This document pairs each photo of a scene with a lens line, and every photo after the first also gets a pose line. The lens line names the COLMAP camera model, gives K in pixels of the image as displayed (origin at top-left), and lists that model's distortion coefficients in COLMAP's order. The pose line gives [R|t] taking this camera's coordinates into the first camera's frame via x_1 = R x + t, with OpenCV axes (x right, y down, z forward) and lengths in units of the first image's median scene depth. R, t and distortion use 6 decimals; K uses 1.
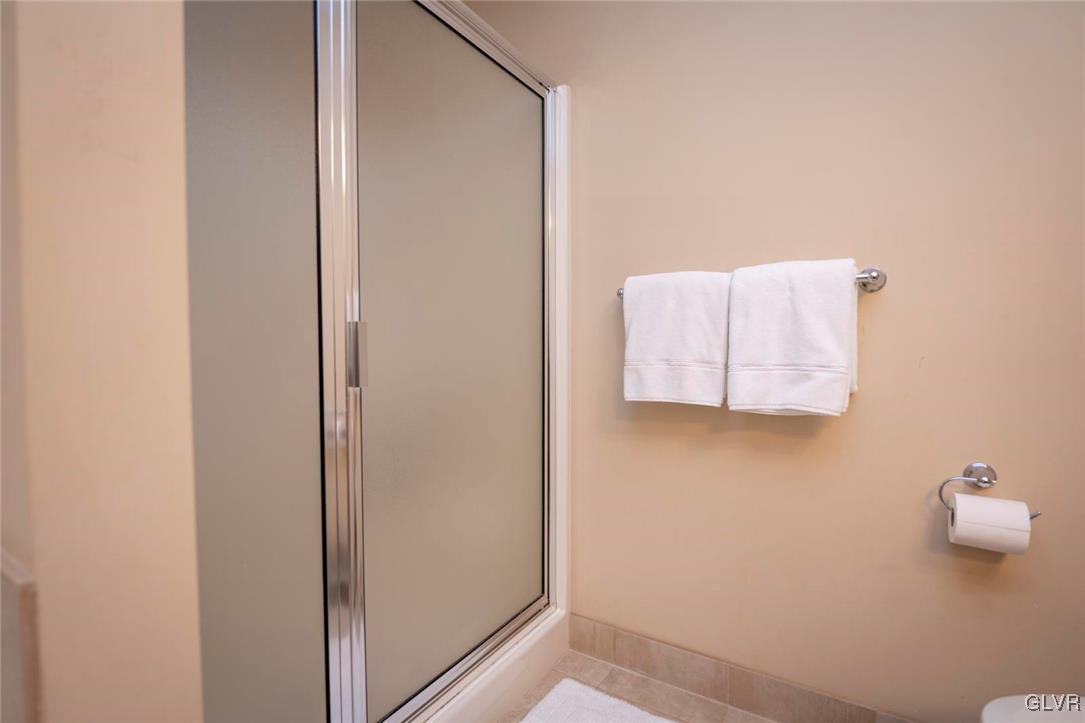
lens RADIAL K [[507.5, 0, 543.1], [0, 507.5, 364.9], [0, 0, 1]] dist [-0.024337, 0.000122]
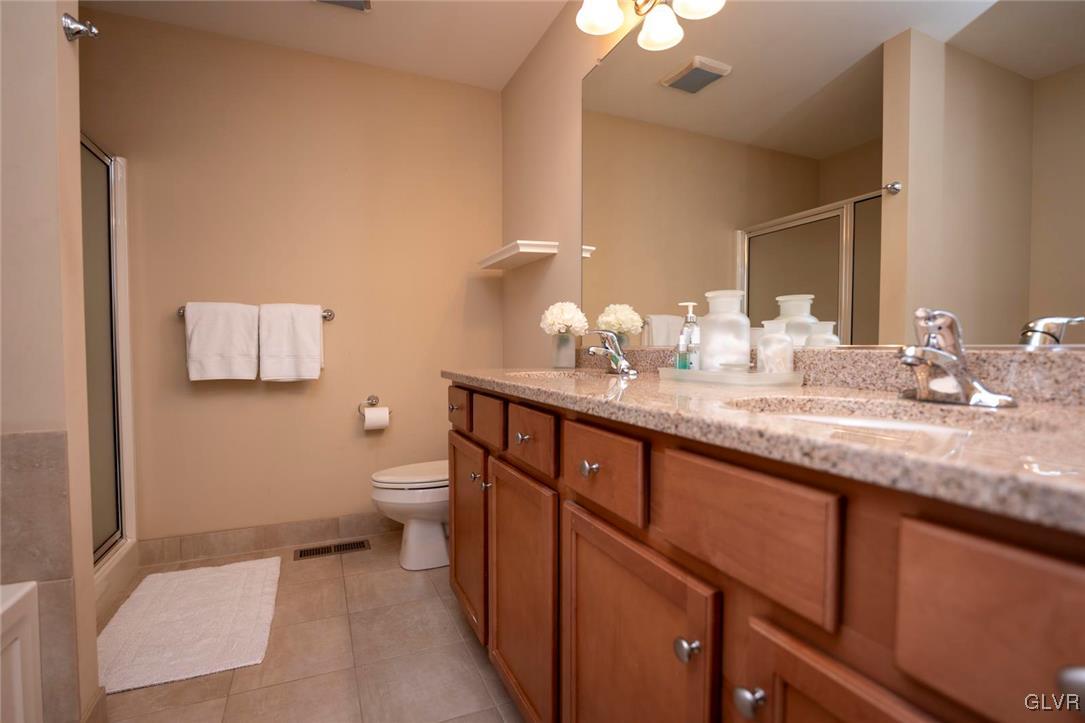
lens RADIAL K [[507.5, 0, 544.0], [0, 507.5, 361.9], [0, 0, 1]] dist [-0.024337, 0.000122]
pose [[0.559942, -0.028931, 0.828027, -0.571856], [0.030979, 0.999422, 0.013971, 0.026553], [-0.827953, 0.017829, 0.560515, -0.891309]]
